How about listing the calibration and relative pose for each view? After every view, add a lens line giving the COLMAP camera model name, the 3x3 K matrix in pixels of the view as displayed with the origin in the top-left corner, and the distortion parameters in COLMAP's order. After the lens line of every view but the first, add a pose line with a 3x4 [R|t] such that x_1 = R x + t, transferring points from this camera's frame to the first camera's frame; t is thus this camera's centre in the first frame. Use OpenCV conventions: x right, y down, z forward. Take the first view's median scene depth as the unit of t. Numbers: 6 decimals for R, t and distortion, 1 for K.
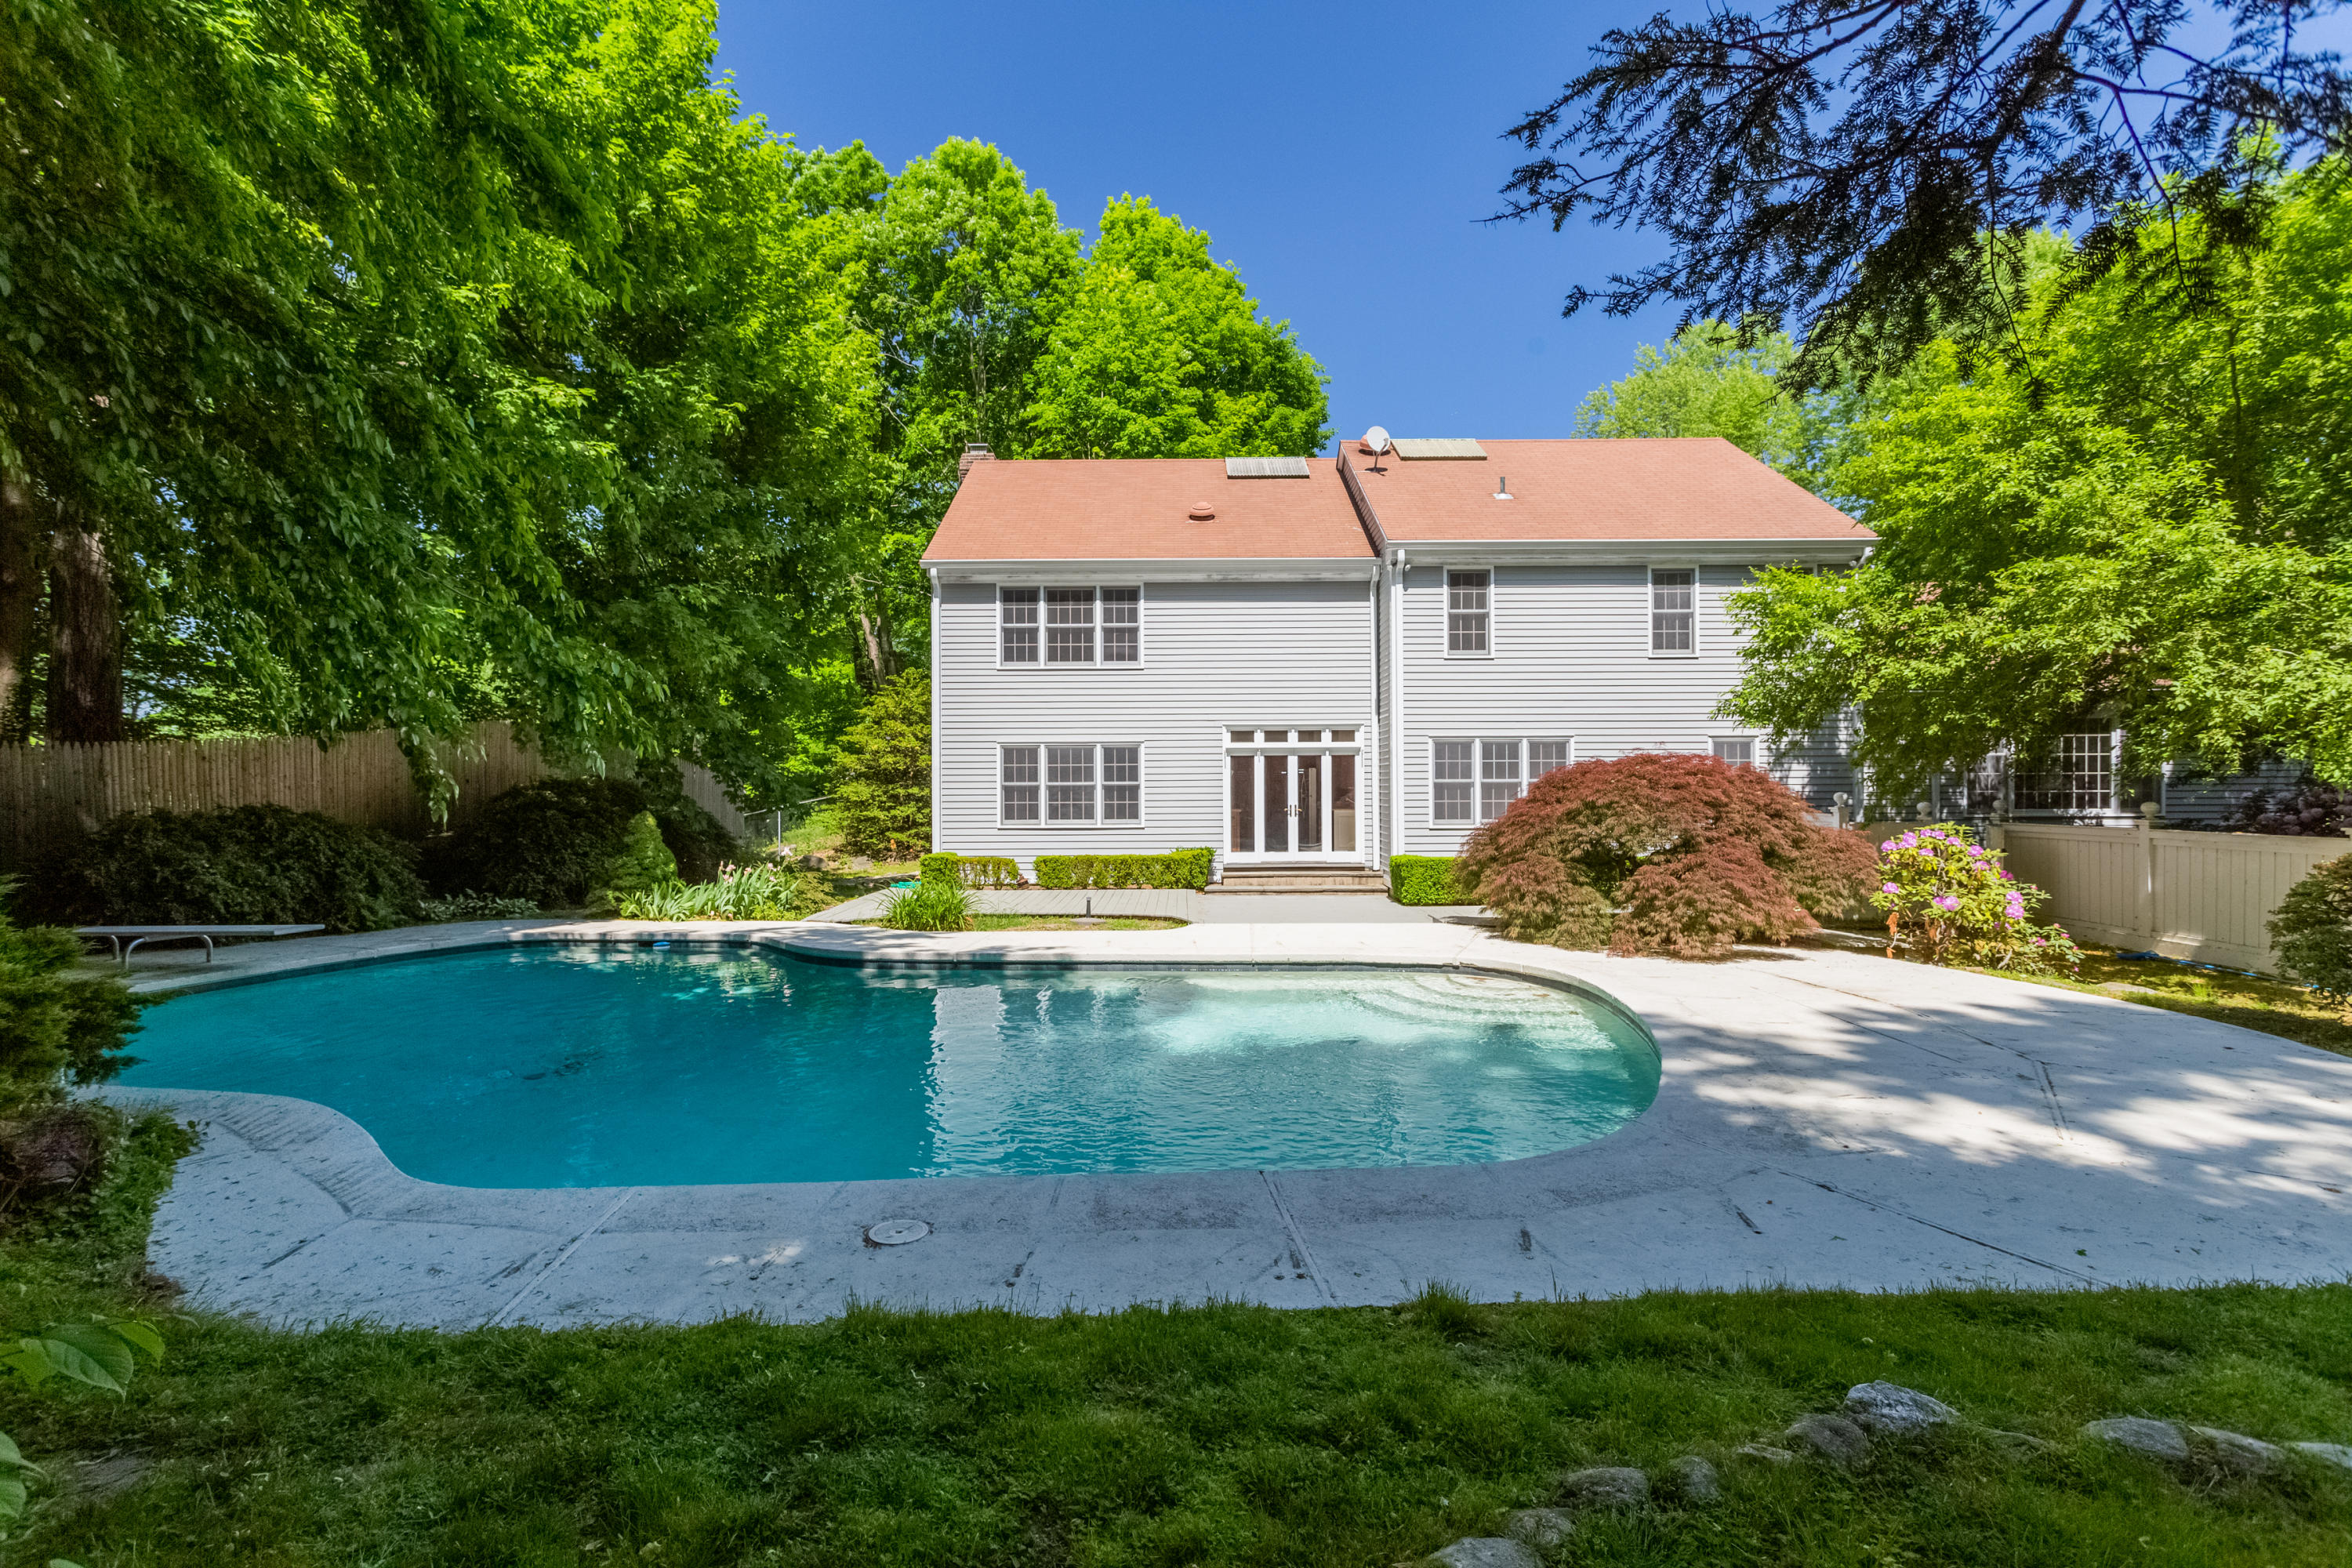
lens RADIAL K [[1114.0, 0, 1105.2], [0, 1114.0, 765.5], [0, 0, 1]] dist [0.001919, 0.000897]
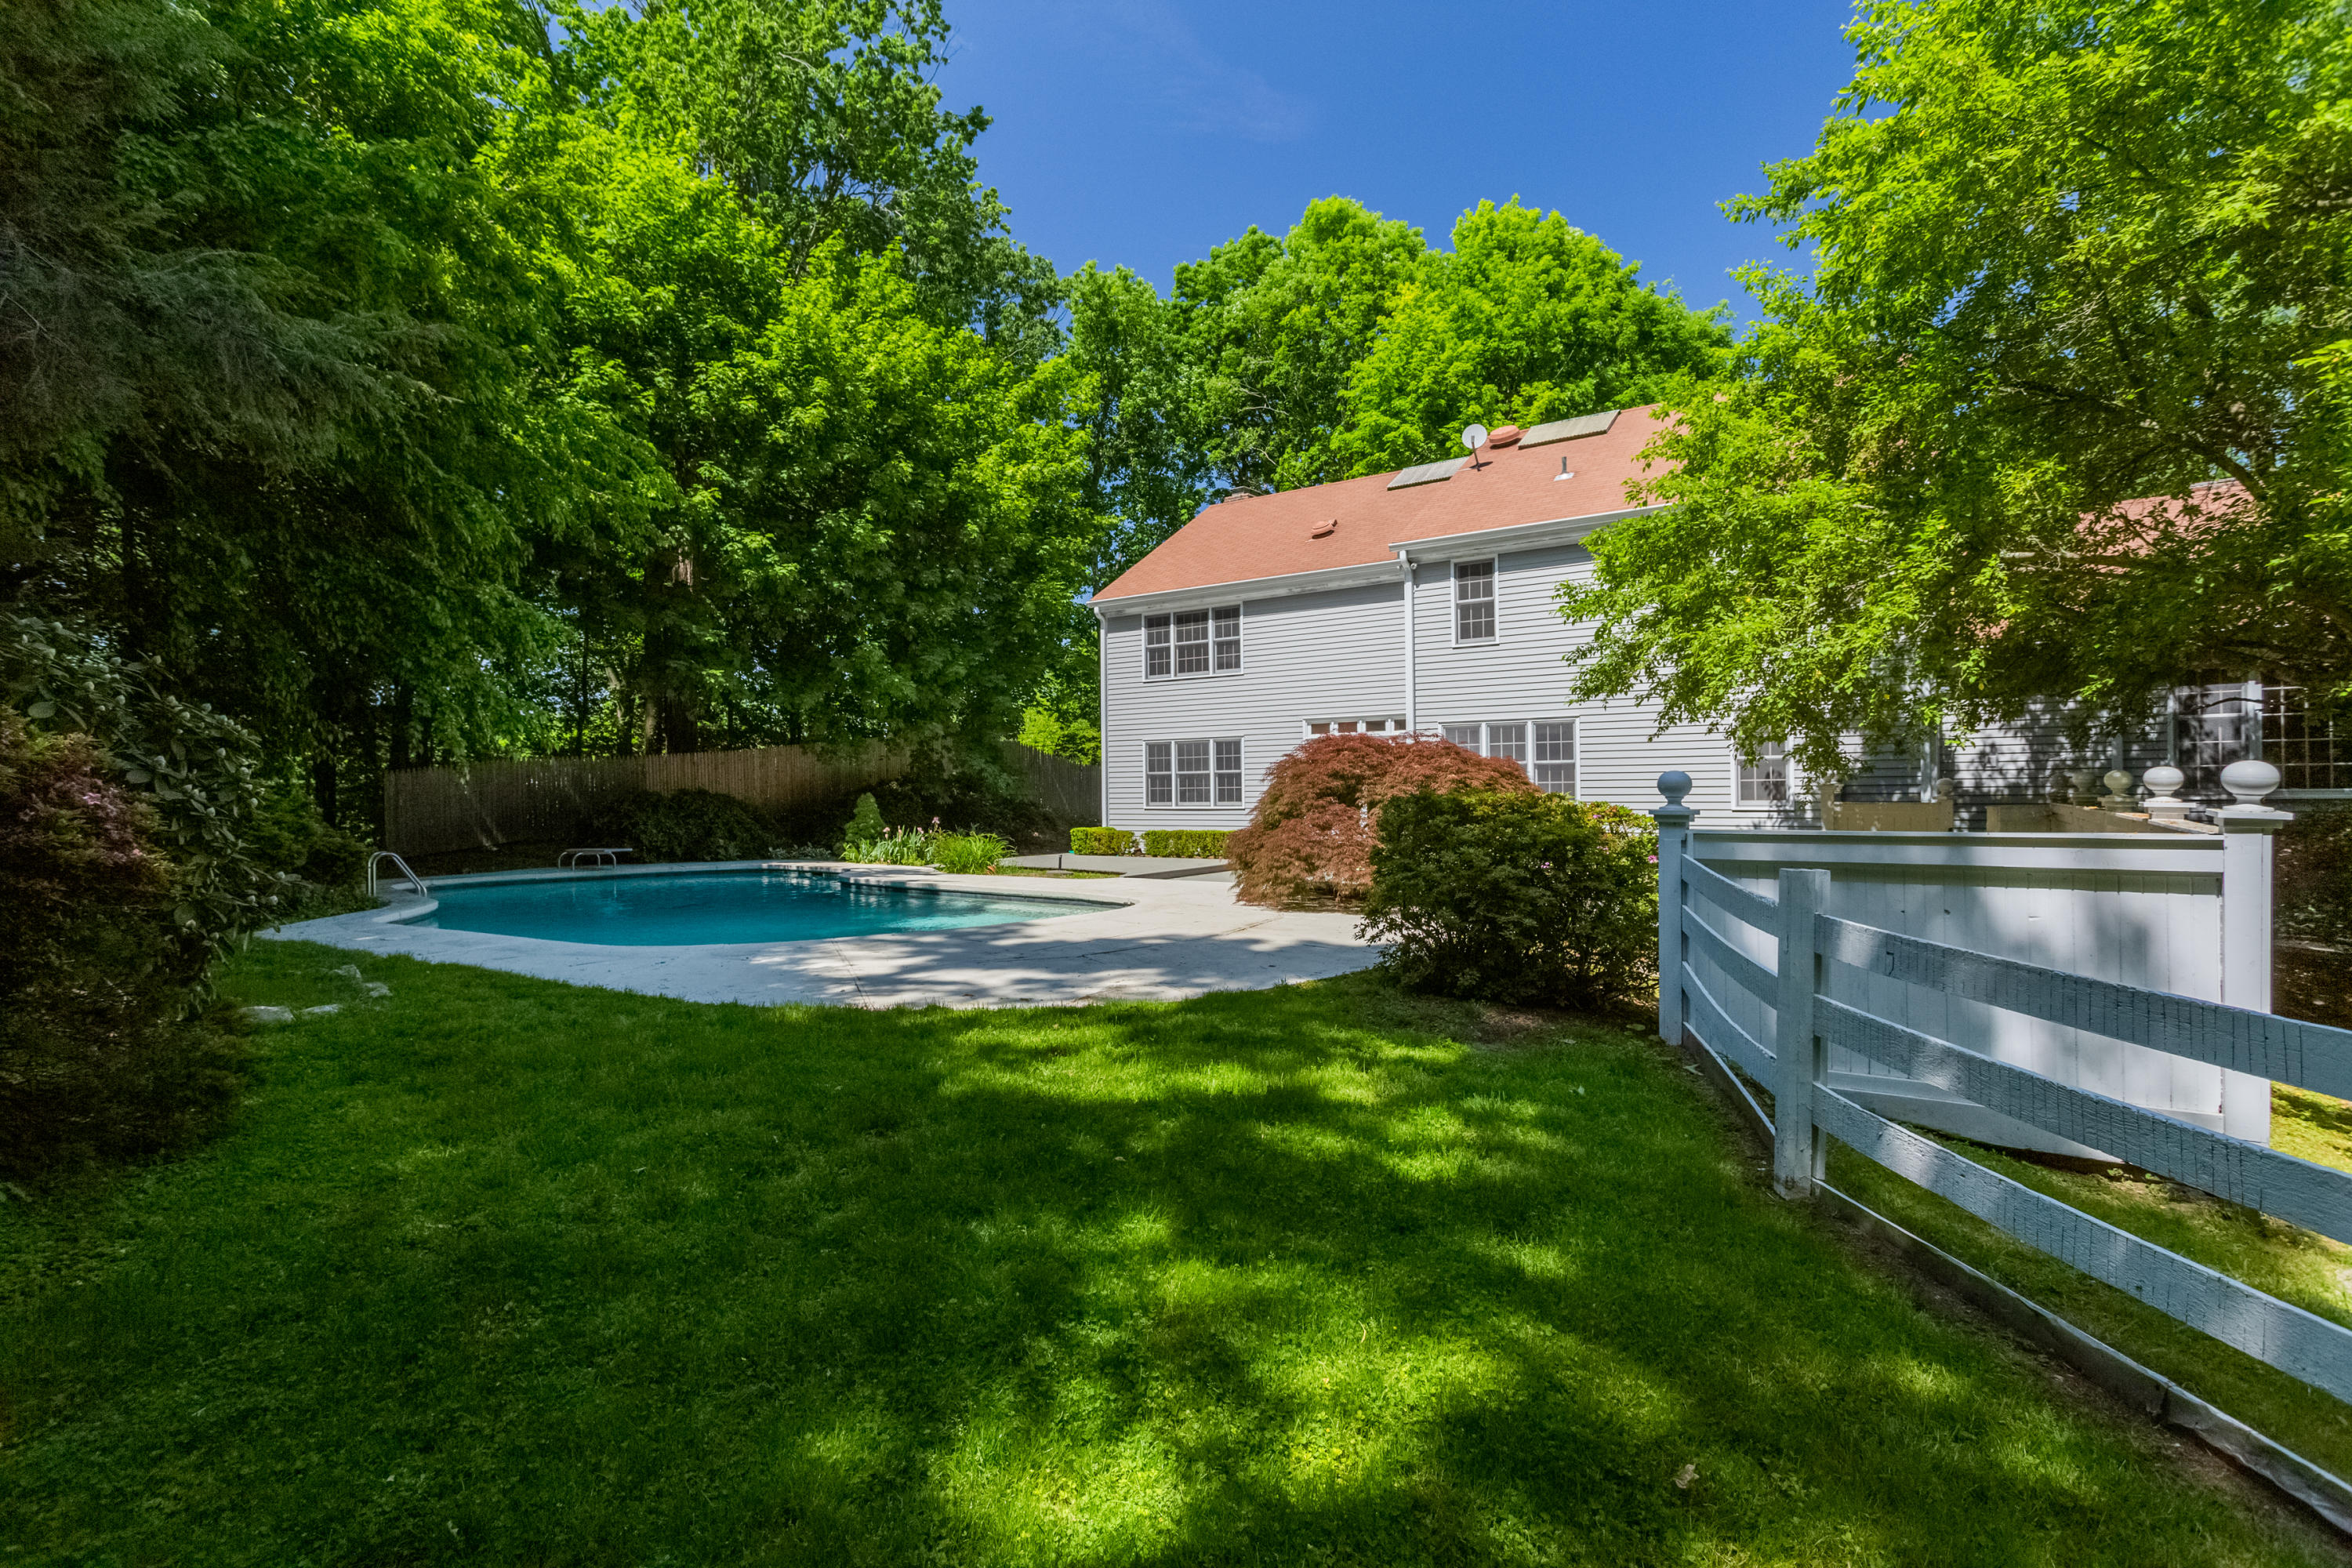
lens RADIAL K [[1114.0, 0, 1173.2], [0, 1114.0, 767.0], [0, 0, 1]] dist [0.001919, 0.000897]
pose [[0.820976, -0.015556, -0.570751, 0.645948], [0.016122, 0.999862, -0.004061, 0.015061], [0.570735, -0.005868, 0.821113, -0.012320]]
